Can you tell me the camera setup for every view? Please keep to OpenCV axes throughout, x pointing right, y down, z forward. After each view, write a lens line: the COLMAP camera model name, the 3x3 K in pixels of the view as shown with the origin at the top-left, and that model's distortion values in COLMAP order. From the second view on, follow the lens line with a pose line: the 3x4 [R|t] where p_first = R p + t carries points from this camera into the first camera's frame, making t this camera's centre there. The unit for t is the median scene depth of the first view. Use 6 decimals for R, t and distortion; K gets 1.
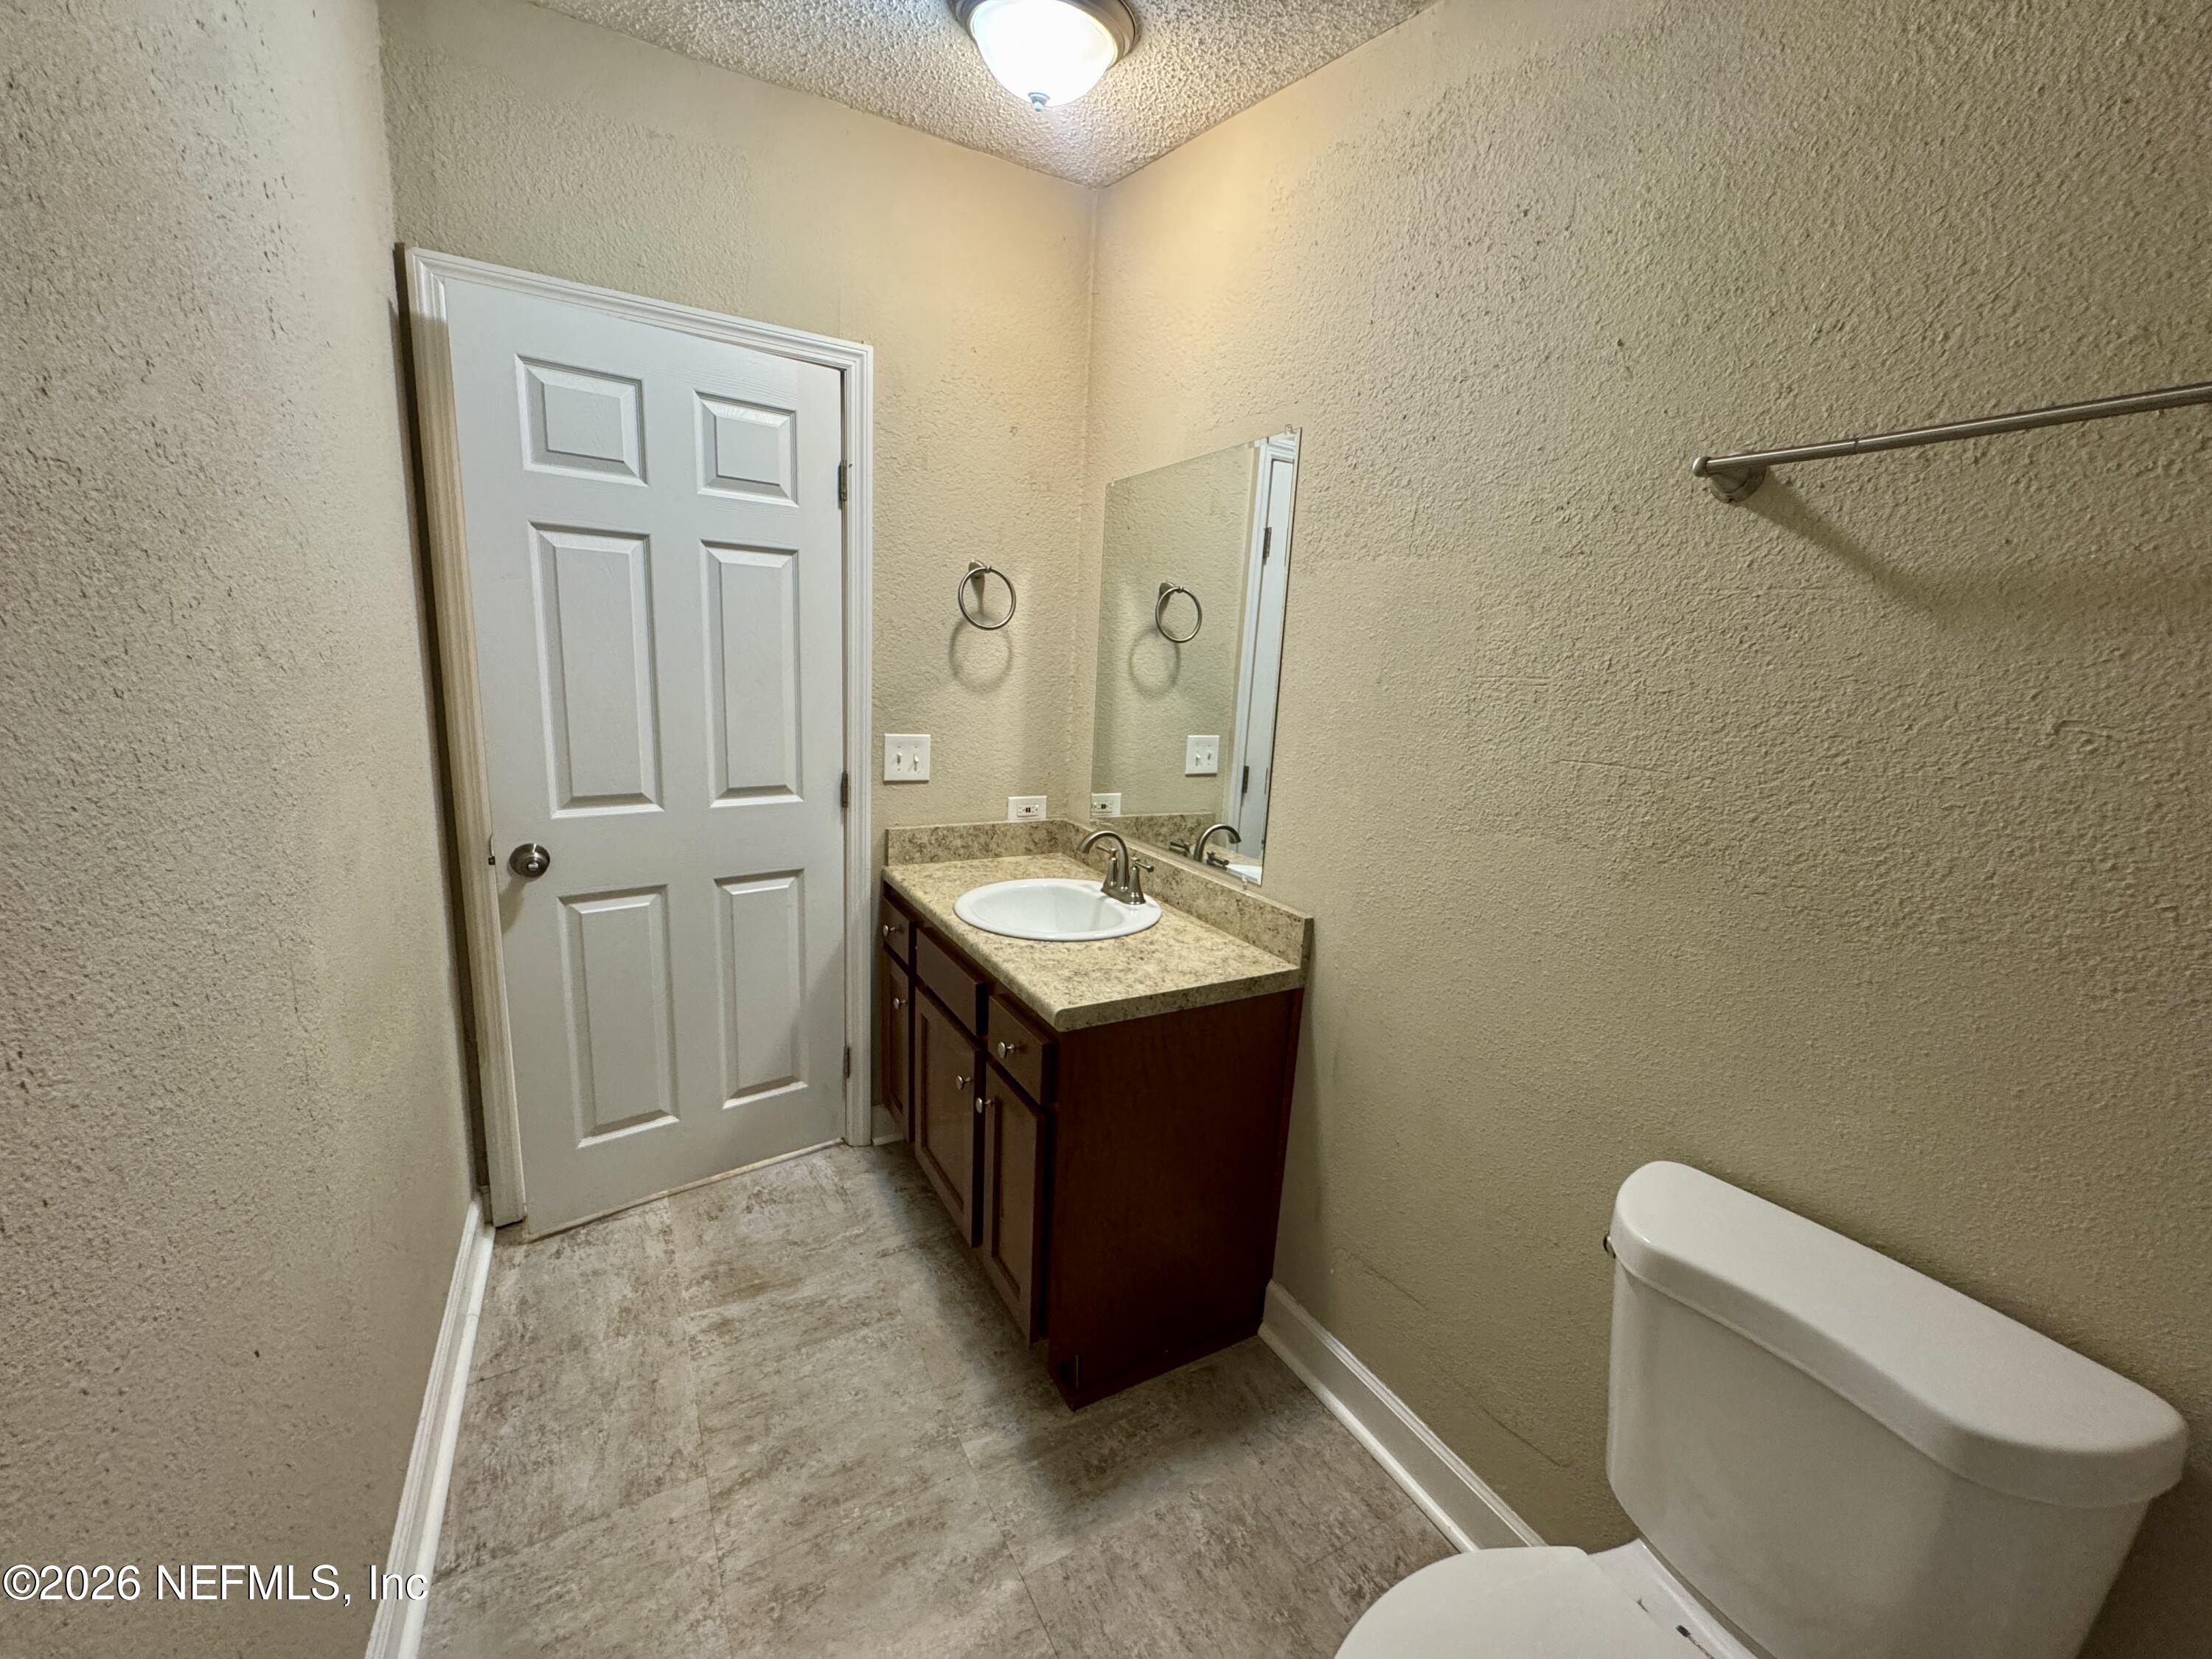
lens RADIAL K [[888.2, 0, 1105.3], [0, 888.2, 824.3], [0, 0, 1]] dist [-0.000572, -0.000339]
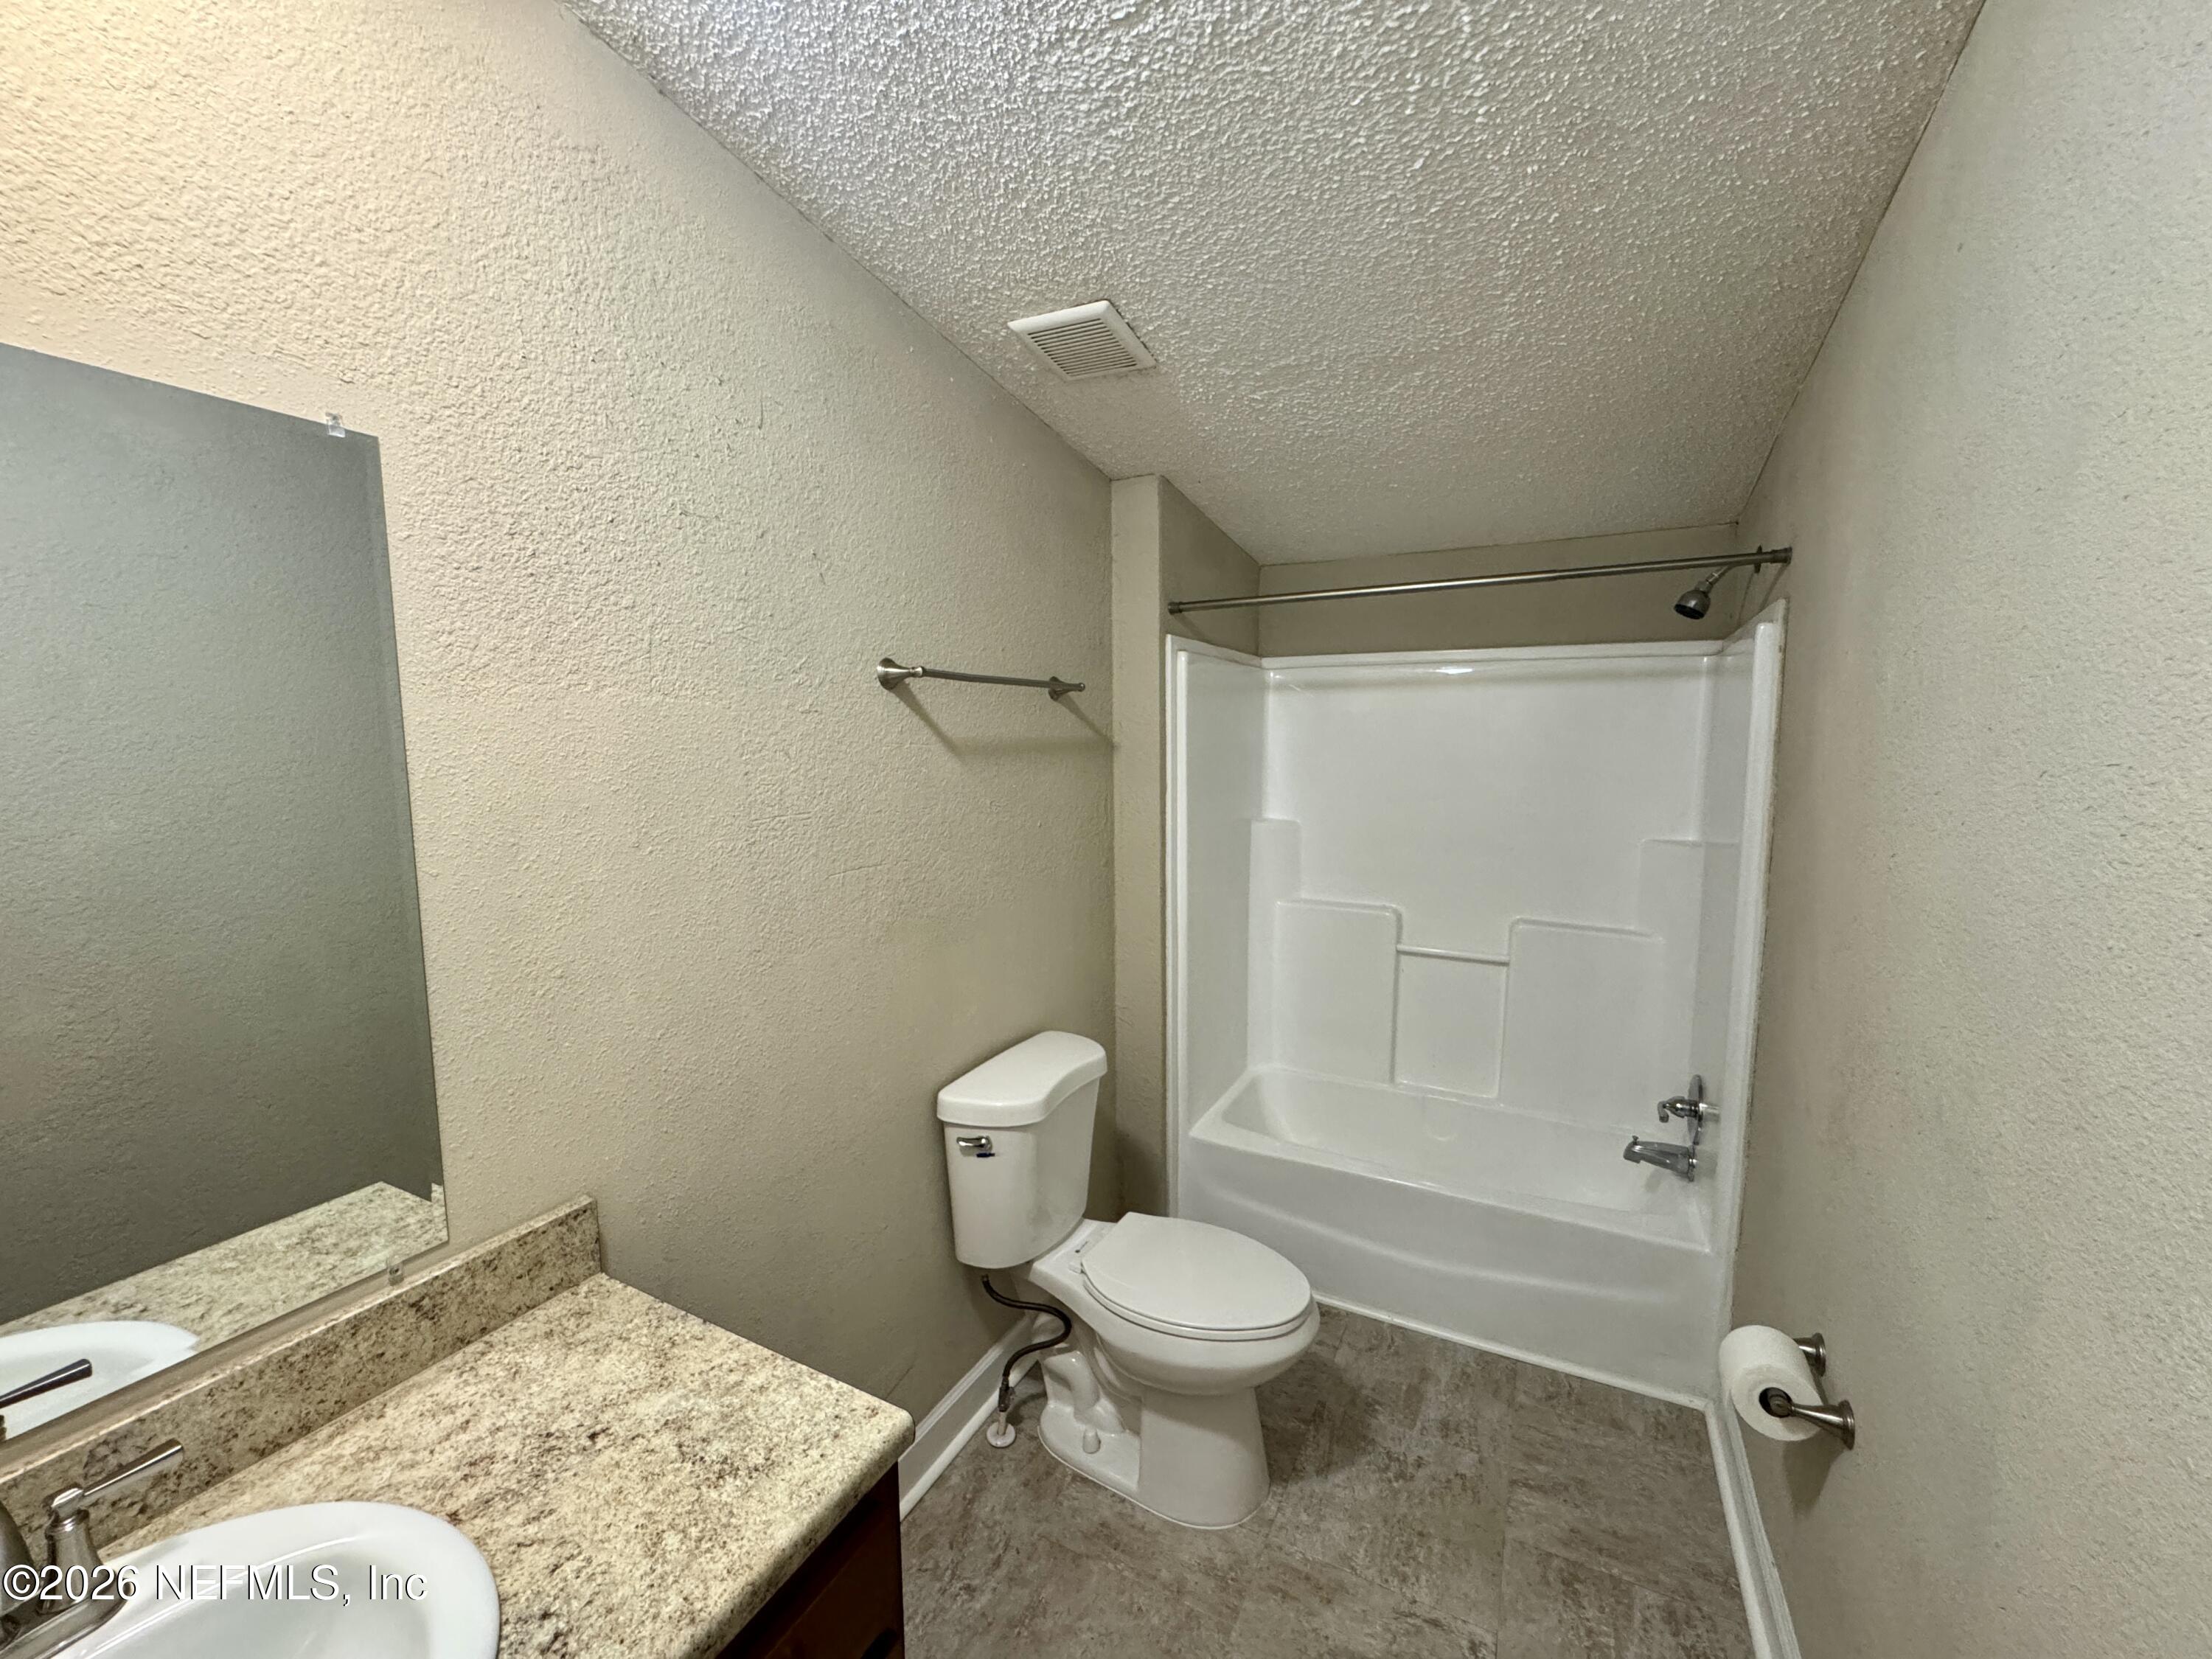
lens RADIAL K [[888.2, 0, 1105.3], [0, 888.2, 824.3], [0, 0, 1]] dist [-0.000572, -0.000339]
pose [[-0.551849, -0.128176, 0.824035, -0.500233], [0.131130, 0.962489, 0.237528, -0.273507], [-0.823570, 0.239135, -0.514341, 0.930033]]
